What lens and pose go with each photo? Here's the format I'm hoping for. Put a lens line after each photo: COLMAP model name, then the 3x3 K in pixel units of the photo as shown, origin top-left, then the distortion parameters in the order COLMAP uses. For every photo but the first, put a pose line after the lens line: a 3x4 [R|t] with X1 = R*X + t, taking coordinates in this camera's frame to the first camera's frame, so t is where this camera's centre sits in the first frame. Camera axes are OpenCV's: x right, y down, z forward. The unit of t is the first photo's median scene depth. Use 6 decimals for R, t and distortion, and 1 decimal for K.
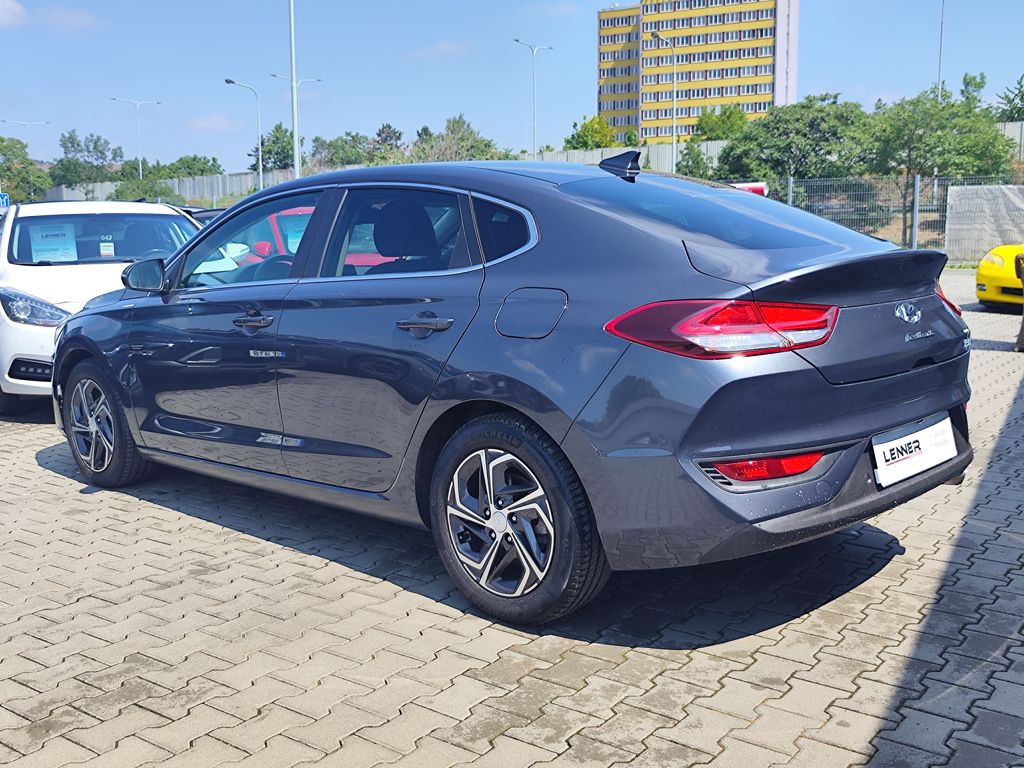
lens RADIAL K [[1018.7, 0, 558.6], [0, 1018.7, 384.1], [0, 0, 1]] dist [0.107414, -0.247009]
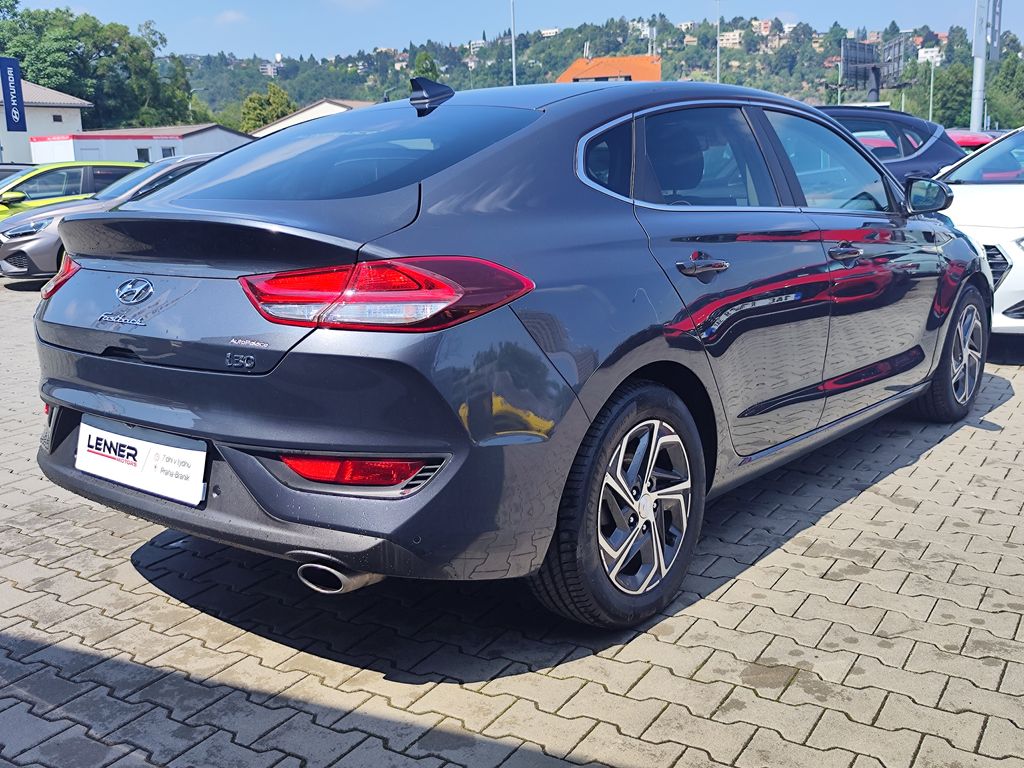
lens RADIAL K [[1053.4, 0, 538.4], [0, 1053.4, 426.4], [0, 0, 1]] dist [0.001911, -0.000325]
pose [[0.066765, 0.252243, -0.965358, 0.778890], [-0.124531, 0.962058, 0.242769, -0.132735], [0.989967, 0.104009, 0.095644, 0.838202]]
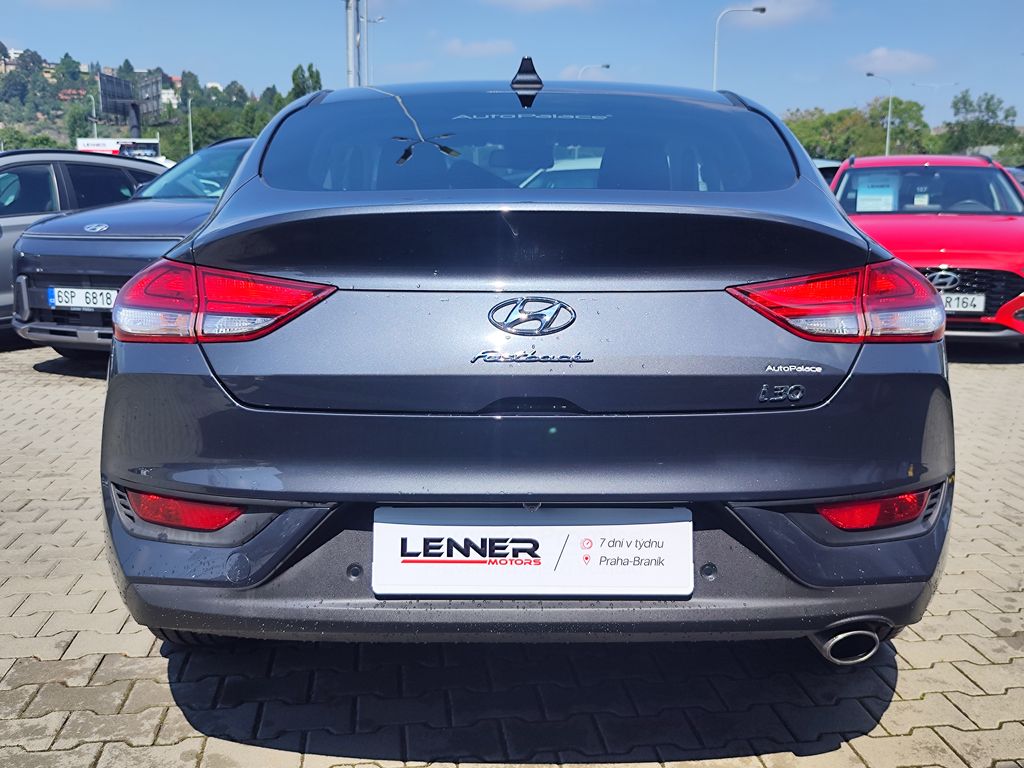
lens RADIAL K [[1053.4, 0, 538.4], [0, 1053.4, 426.4], [0, 0, 1]] dist [0.001911, -0.000325]
pose [[0.685644, 0.172102, -0.707300, 0.505989], [-0.123496, 0.985066, 0.119974, -0.050050], [0.717385, 0.005089, 0.696659, 0.416530]]
